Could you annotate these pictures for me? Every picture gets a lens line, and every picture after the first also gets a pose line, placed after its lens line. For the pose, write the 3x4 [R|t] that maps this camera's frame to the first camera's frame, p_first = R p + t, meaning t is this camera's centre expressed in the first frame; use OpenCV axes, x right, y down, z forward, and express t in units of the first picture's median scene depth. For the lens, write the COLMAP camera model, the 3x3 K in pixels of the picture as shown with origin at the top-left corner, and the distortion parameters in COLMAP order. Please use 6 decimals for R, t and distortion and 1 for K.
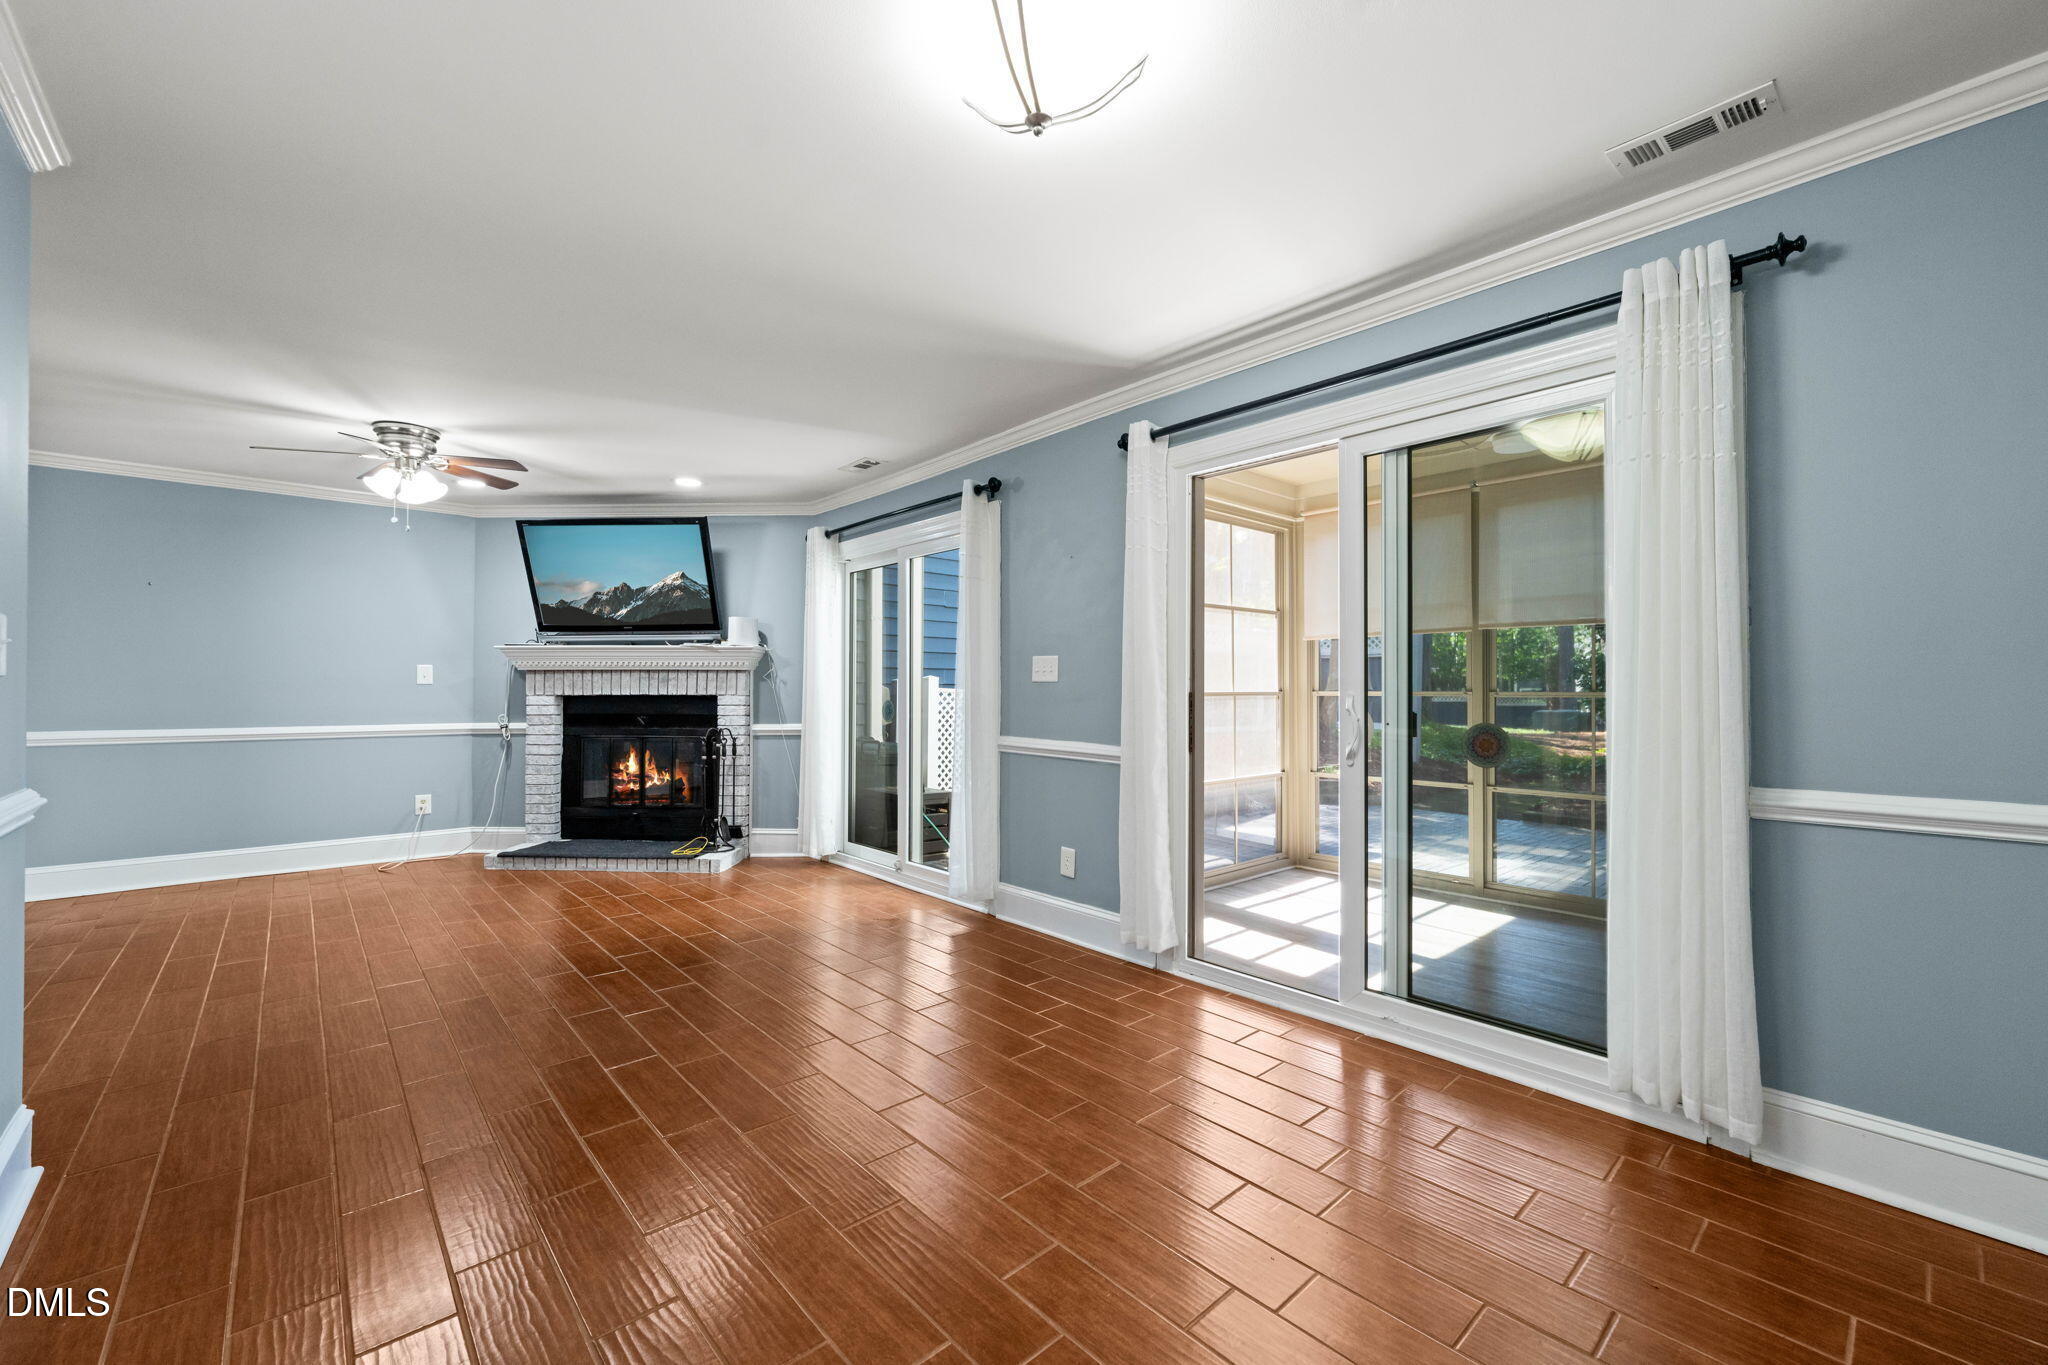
lens RADIAL K [[838.5, 0, 1032.3], [0, 838.5, 683.5], [0, 0, 1]] dist [-0.002092, -0.000124]
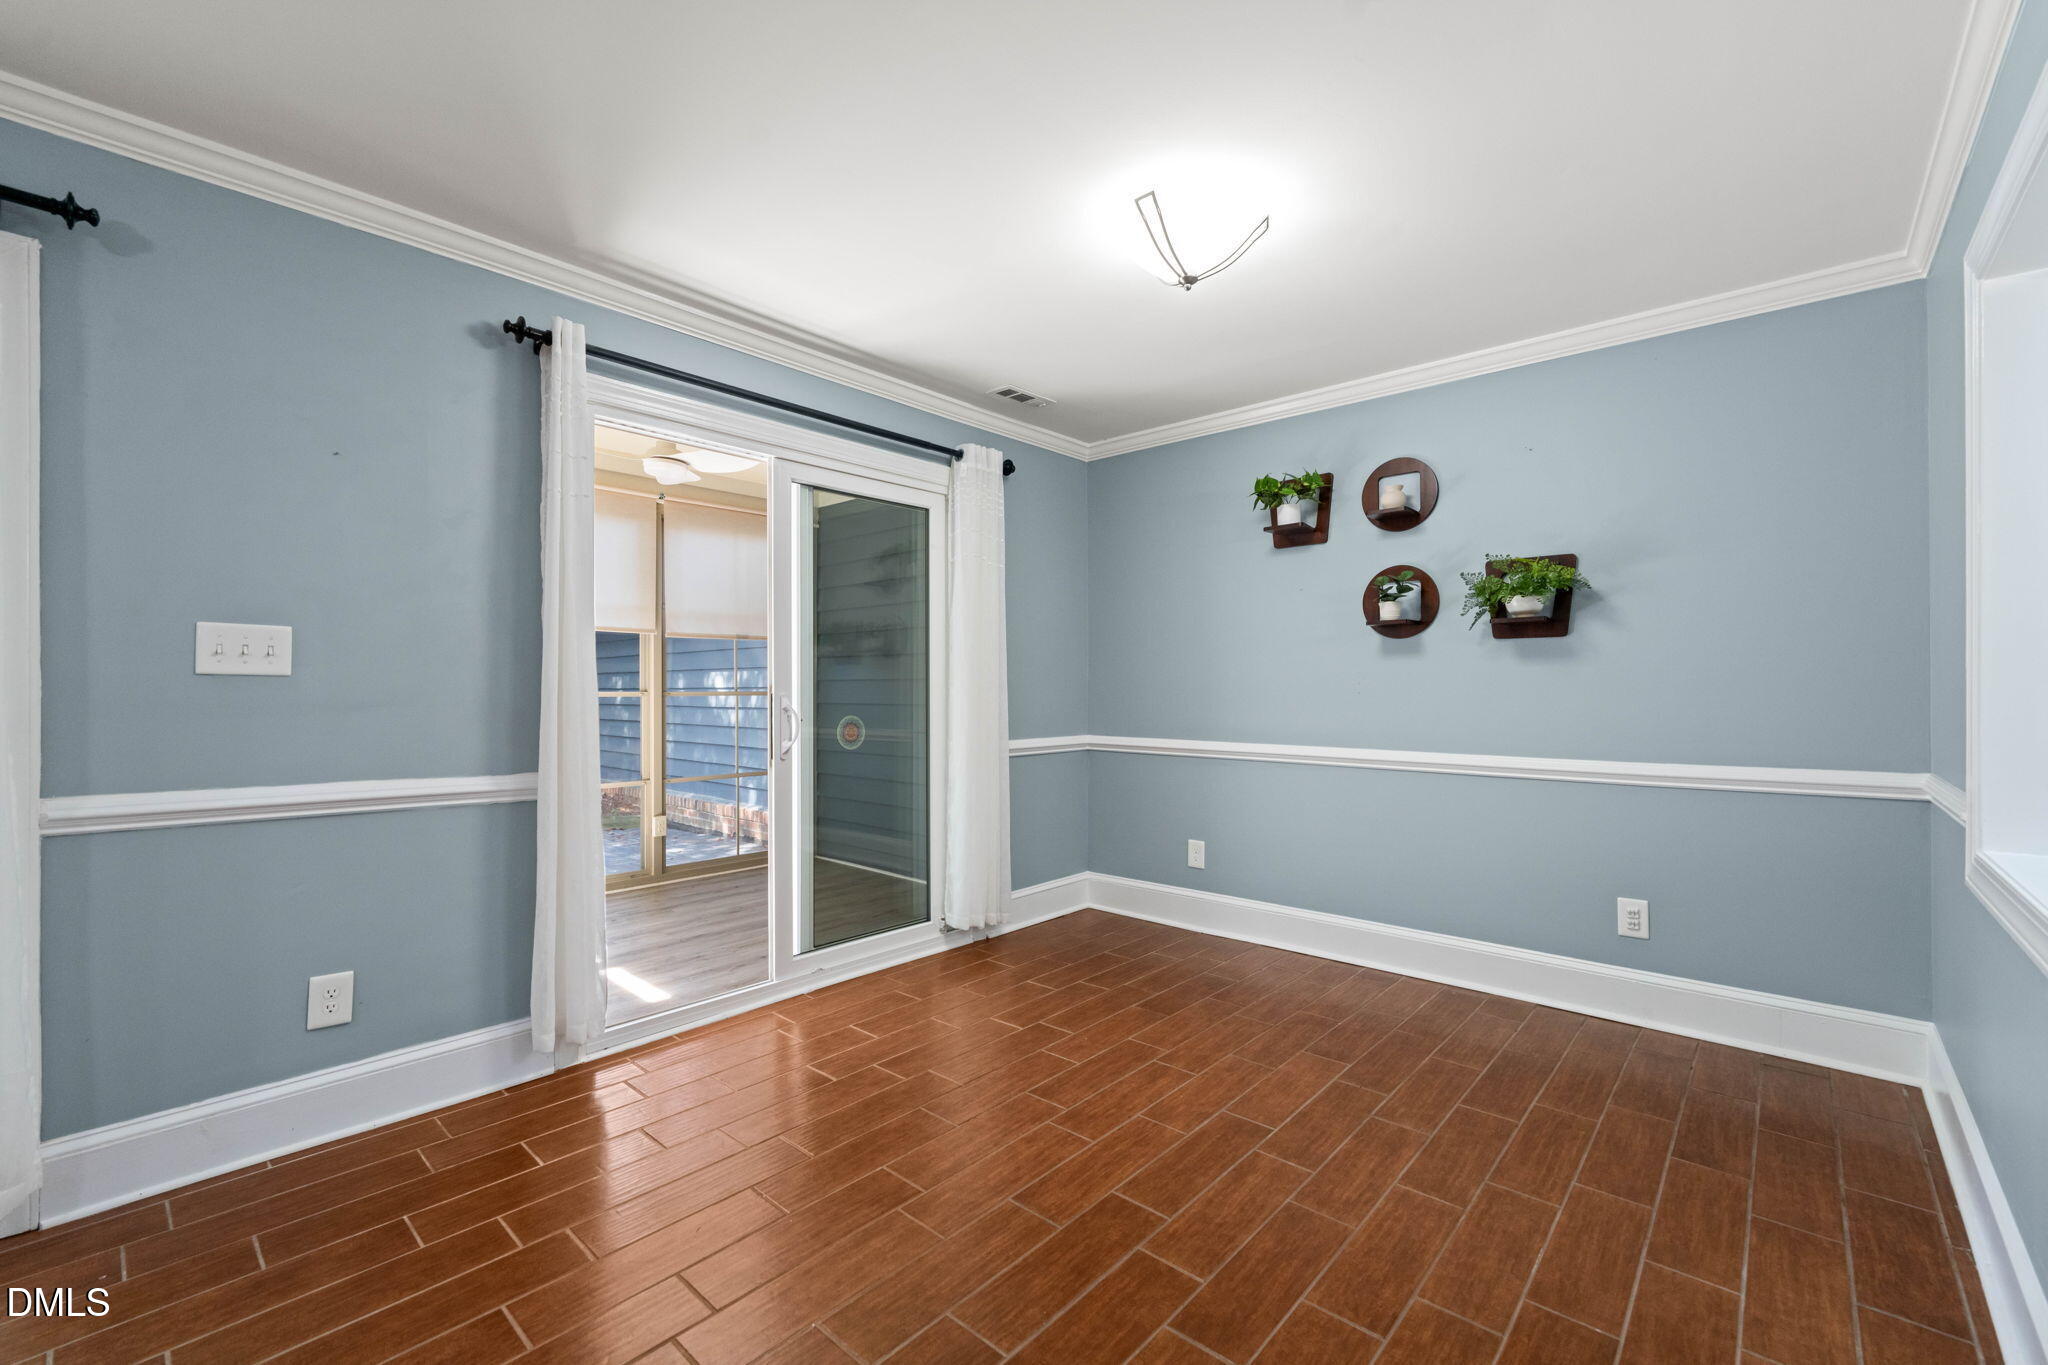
lens RADIAL K [[848.1, 0, 1042.0], [0, 848.1, 689.7], [0, 0, 1]] dist [-0.008313, 0.000285]
pose [[-0.123369, -0.001952, 0.992359, -0.387571], [-0.009829, 0.999951, 0.000745, 0.001356], [-0.992312, -0.009662, -0.123383, 0.407300]]
